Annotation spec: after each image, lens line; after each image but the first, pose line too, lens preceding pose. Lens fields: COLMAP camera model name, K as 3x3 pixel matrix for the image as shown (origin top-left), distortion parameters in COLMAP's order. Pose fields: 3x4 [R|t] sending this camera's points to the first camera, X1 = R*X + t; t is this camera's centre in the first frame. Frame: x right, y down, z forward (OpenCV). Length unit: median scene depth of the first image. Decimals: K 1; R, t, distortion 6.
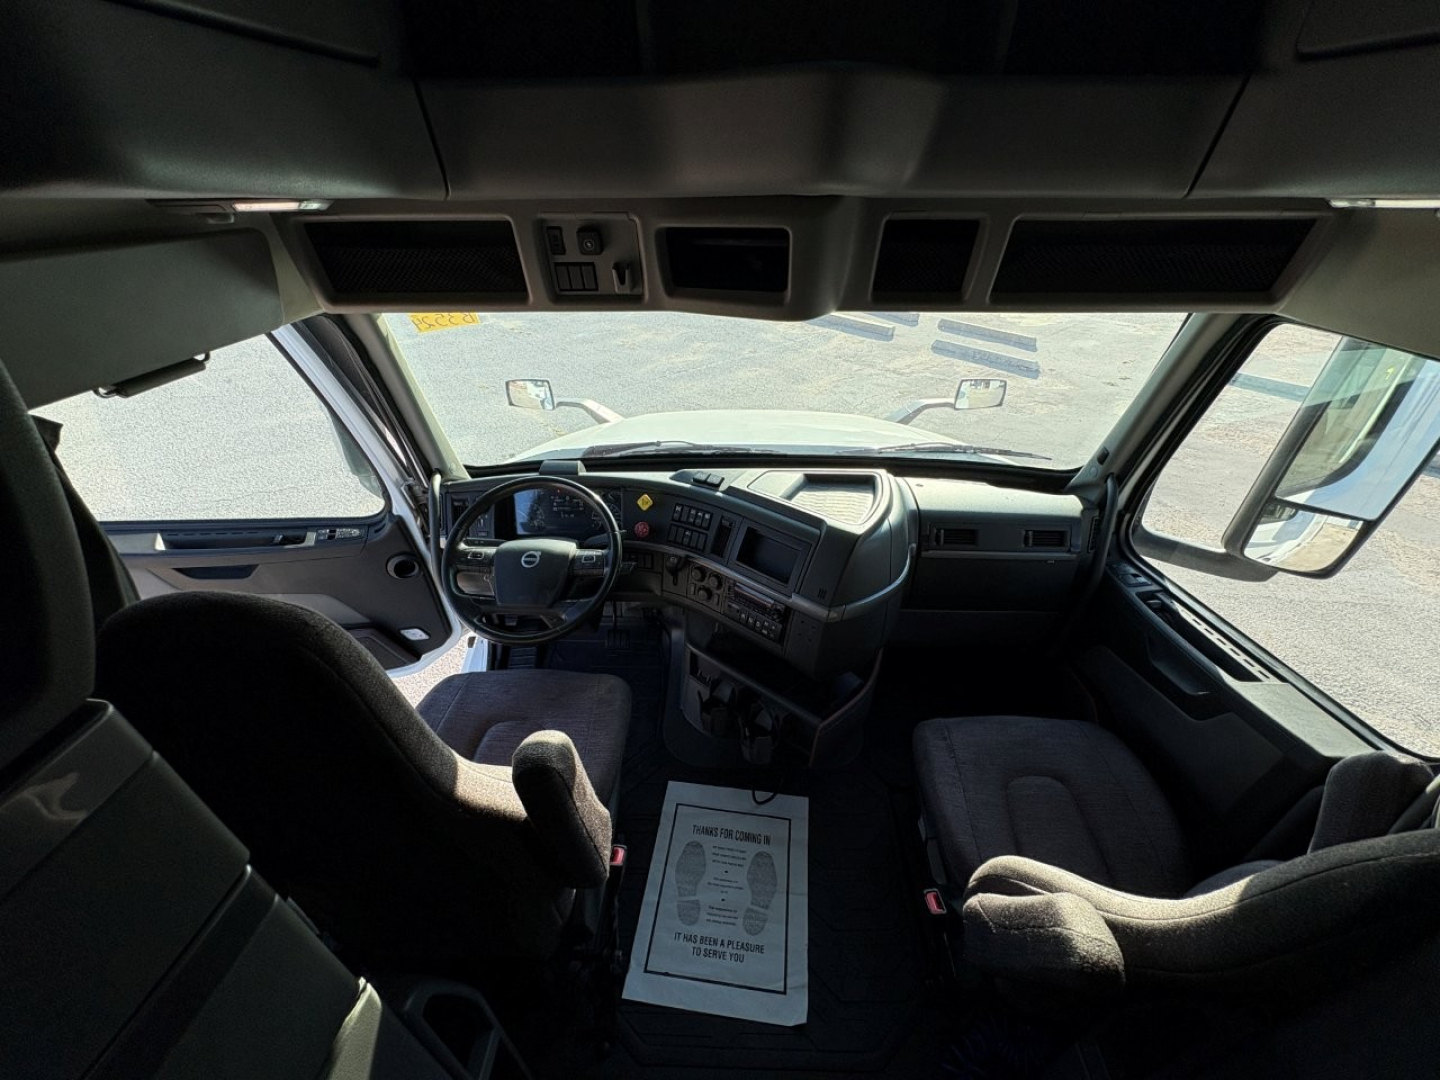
lens RADIAL K [[580.0, 0, 721.0], [0, 580.0, 540.0], [0, 0, 1]] dist [-0.001798, 0.001119]
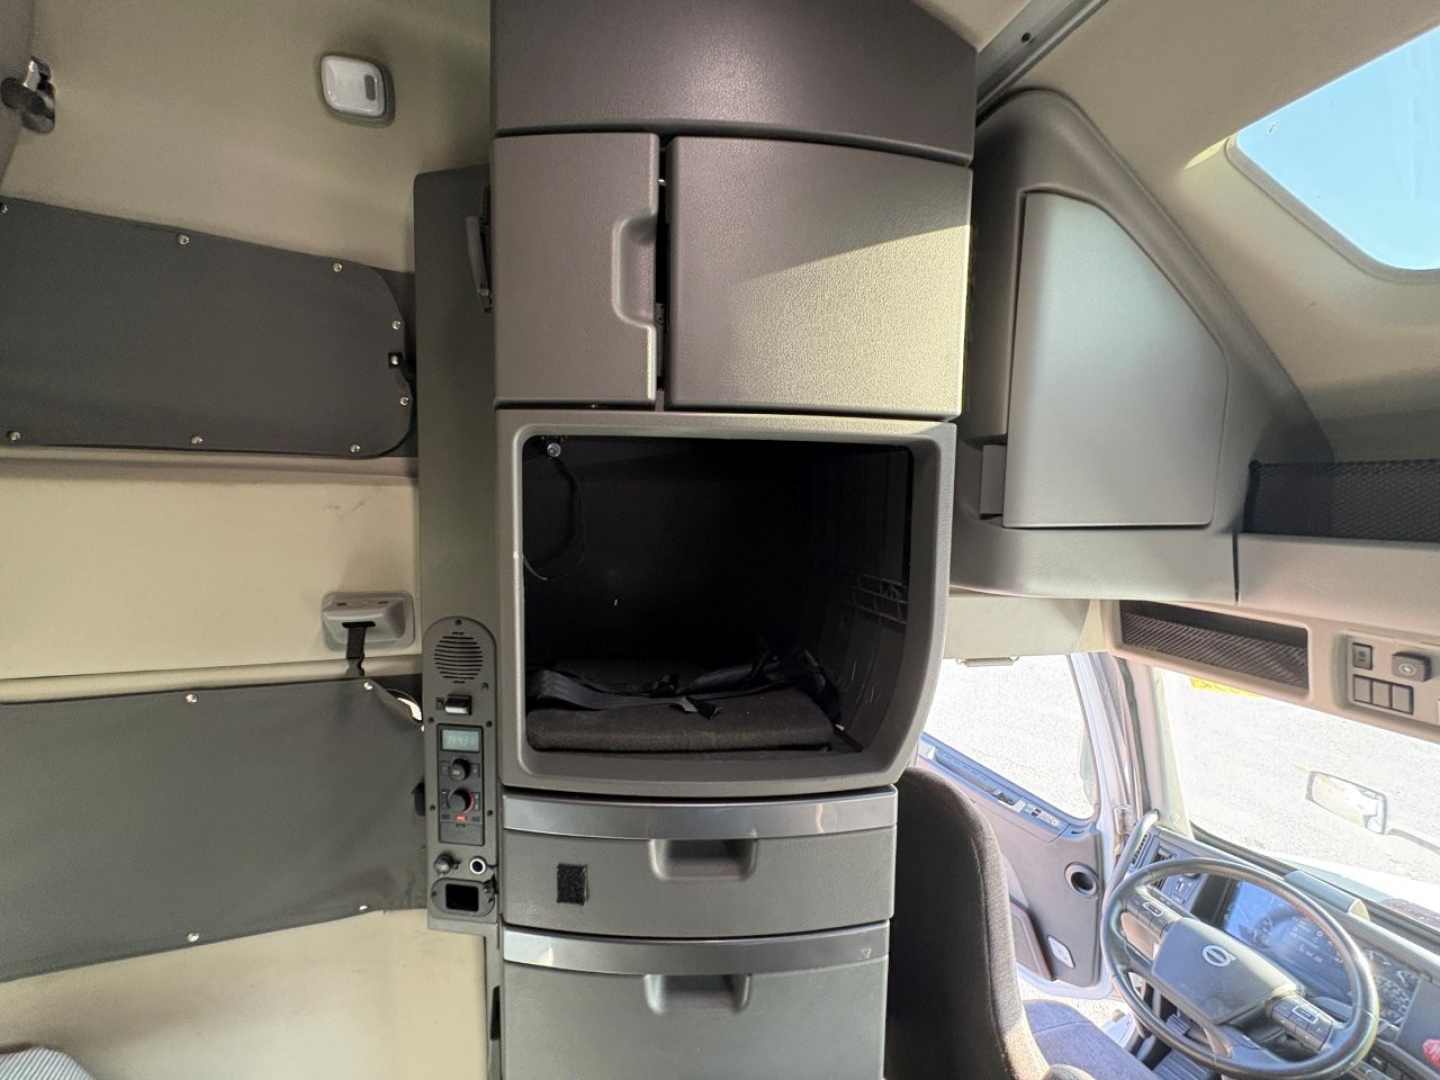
lens RADIAL K [[580.0, 0, 716.1], [0, 580.0, 542.3], [0, 0, 1]] dist [-0.001798, 0.001119]
pose [[0.334506, 0.091903, -0.937902, 0.150826], [-0.548010, 0.828632, -0.114253, 0.026250], [0.766675, 0.552198, 0.327546, -0.166346]]
